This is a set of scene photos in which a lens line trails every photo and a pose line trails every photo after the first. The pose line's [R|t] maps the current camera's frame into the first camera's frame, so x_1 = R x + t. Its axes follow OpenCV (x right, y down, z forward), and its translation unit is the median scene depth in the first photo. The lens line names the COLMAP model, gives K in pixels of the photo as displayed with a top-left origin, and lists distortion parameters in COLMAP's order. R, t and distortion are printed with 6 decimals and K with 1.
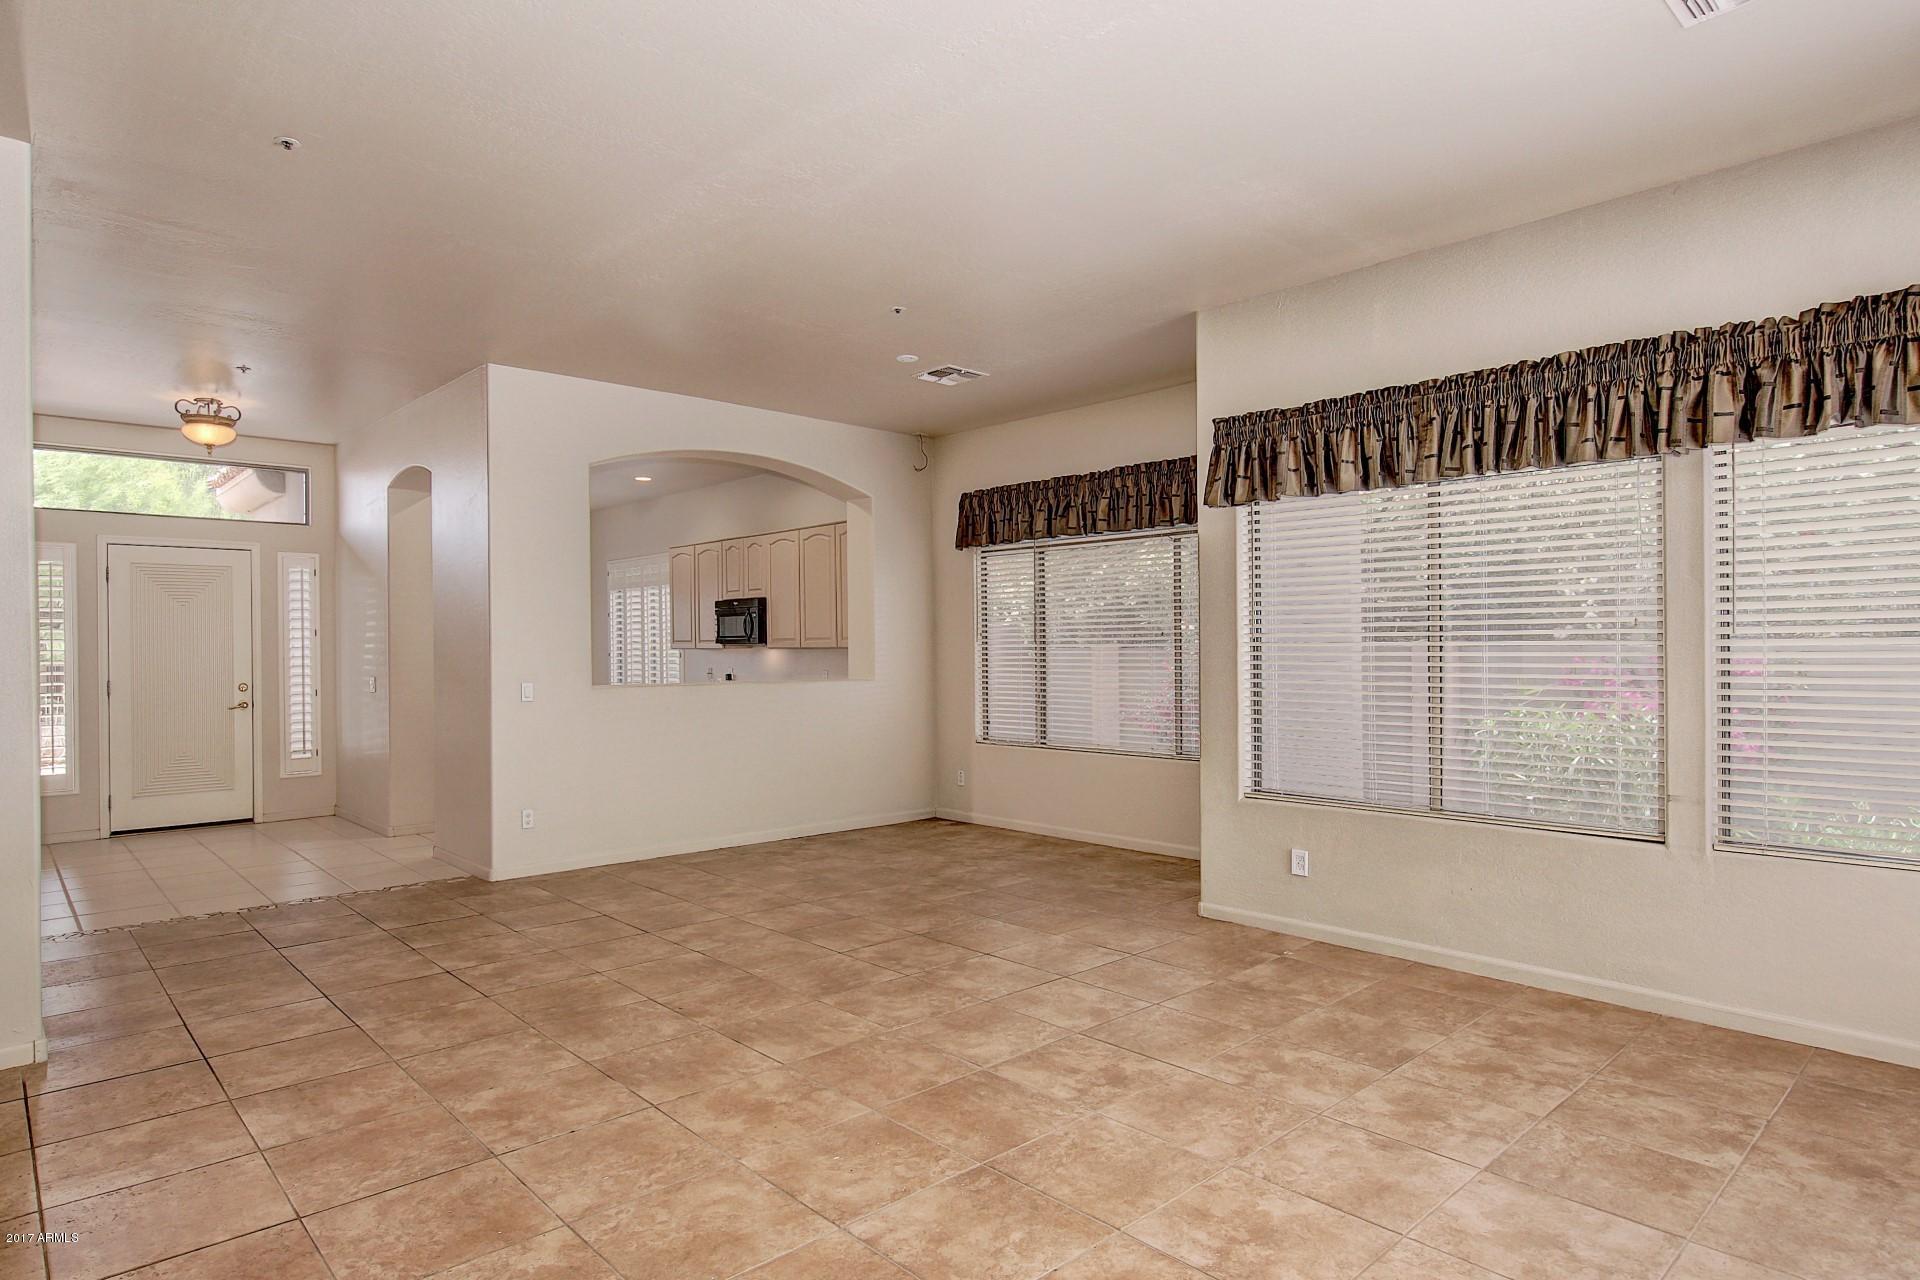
lens RADIAL K [[1079.6, 0, 957.4], [0, 1079.6, 646.0], [0, 0, 1]] dist [-0.023623, 0.013644]
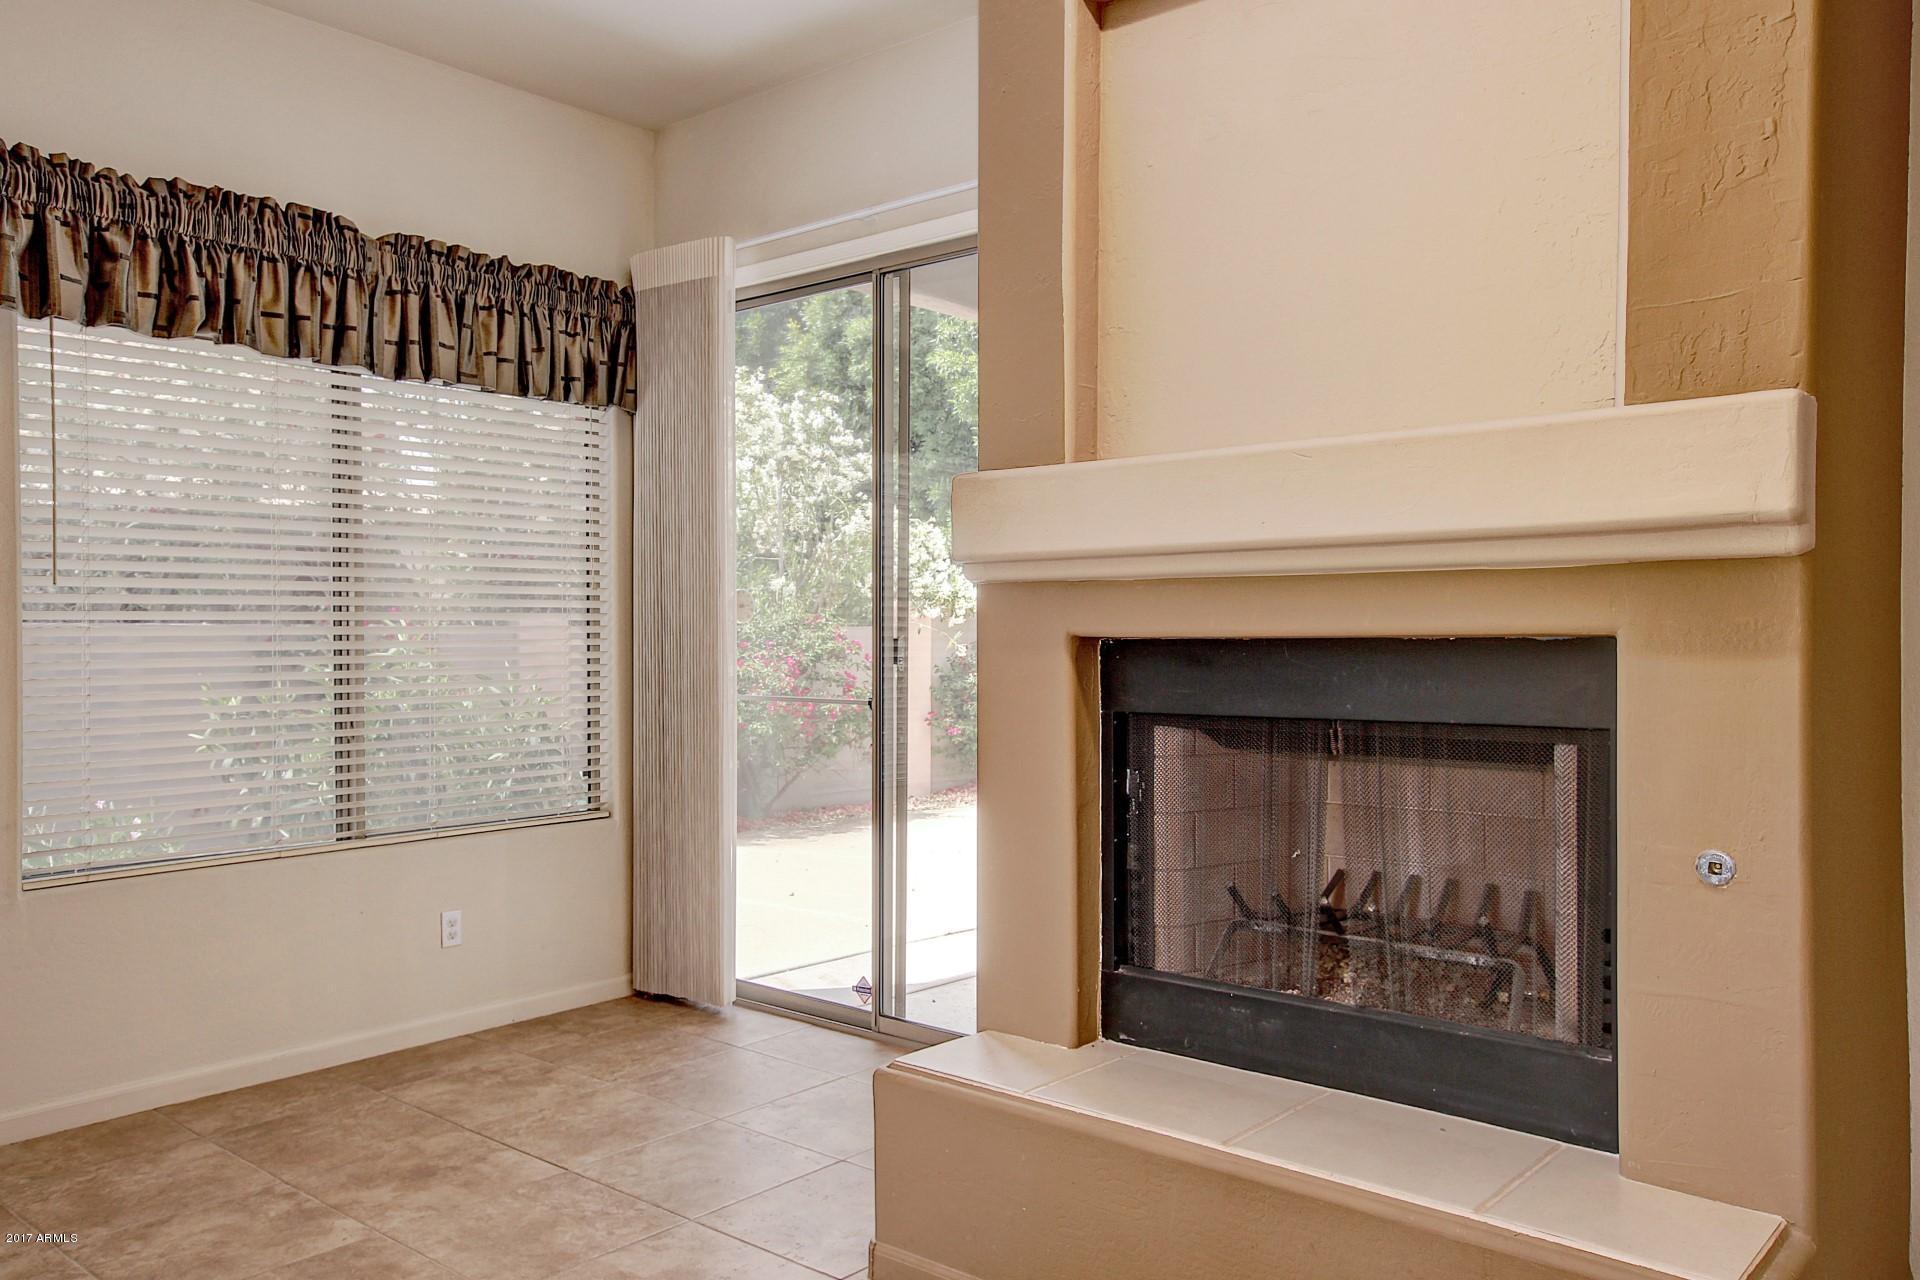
lens RADIAL K [[1414.3, 0, 960.0], [0, 1414.3, 640.0], [0, 0, 1]] dist [0.035657, 0.003566]
pose [[-0.104062, 0.005832, 0.994554, -0.241675], [-0.000015, 0.999983, -0.005865, 0.025476], [-0.994571, -0.000625, -0.104060, 0.389418]]
